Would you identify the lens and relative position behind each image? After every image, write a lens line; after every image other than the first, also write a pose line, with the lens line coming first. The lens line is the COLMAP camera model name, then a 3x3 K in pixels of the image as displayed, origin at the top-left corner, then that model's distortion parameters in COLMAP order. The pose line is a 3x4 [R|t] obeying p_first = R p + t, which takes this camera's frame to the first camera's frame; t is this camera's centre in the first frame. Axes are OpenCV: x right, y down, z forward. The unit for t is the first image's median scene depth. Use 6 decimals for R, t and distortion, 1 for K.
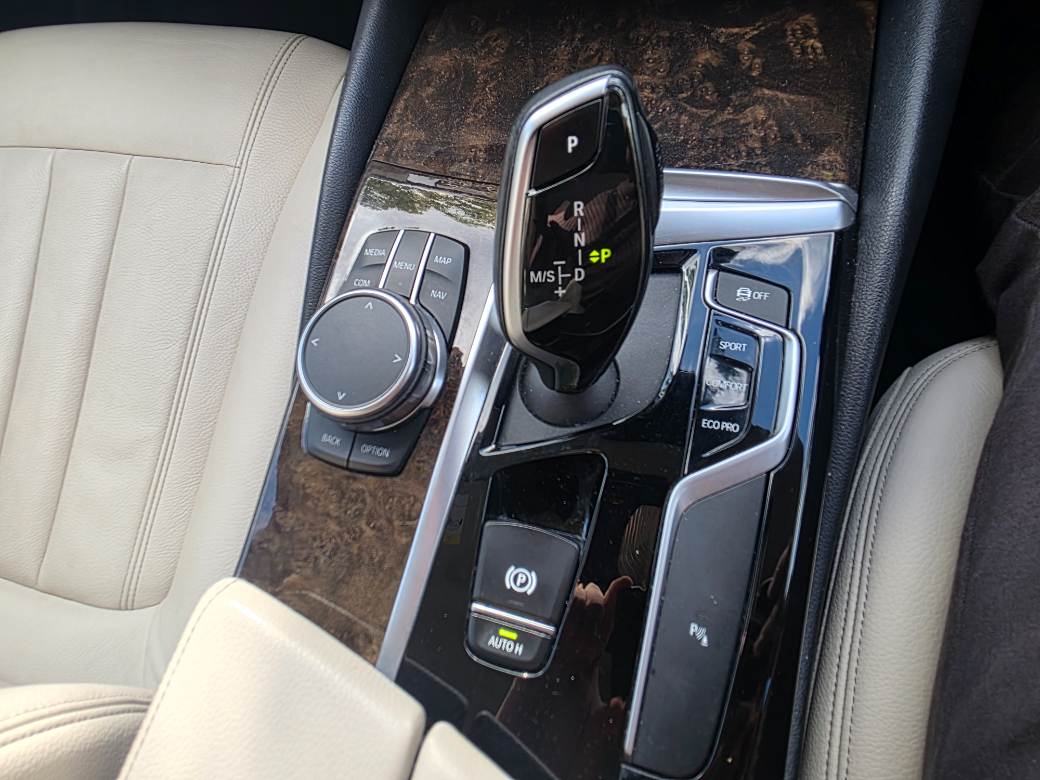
lens RADIAL K [[707.4, 0, 453.9], [0, 707.4, 389.2], [0, 0, 1]] dist [0.000400, 0.000049]
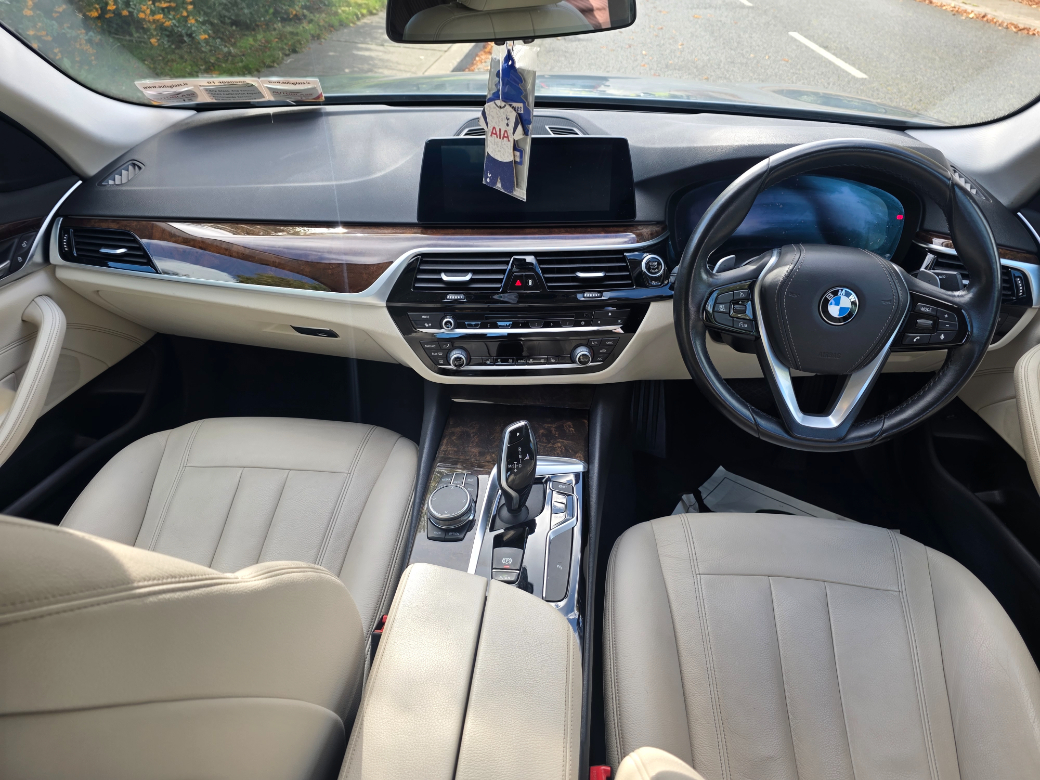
lens RADIAL K [[679.4, 0, 520.0], [0, 679.4, 390.0], [0, 0, 1]] dist [-0.000750, -0.037890]
pose [[0.956325, 0.079722, 0.281222, -0.684619], [0.090276, 0.834501, -0.543561, 1.144203], [-0.278014, 0.545209, 0.790857, -1.669736]]
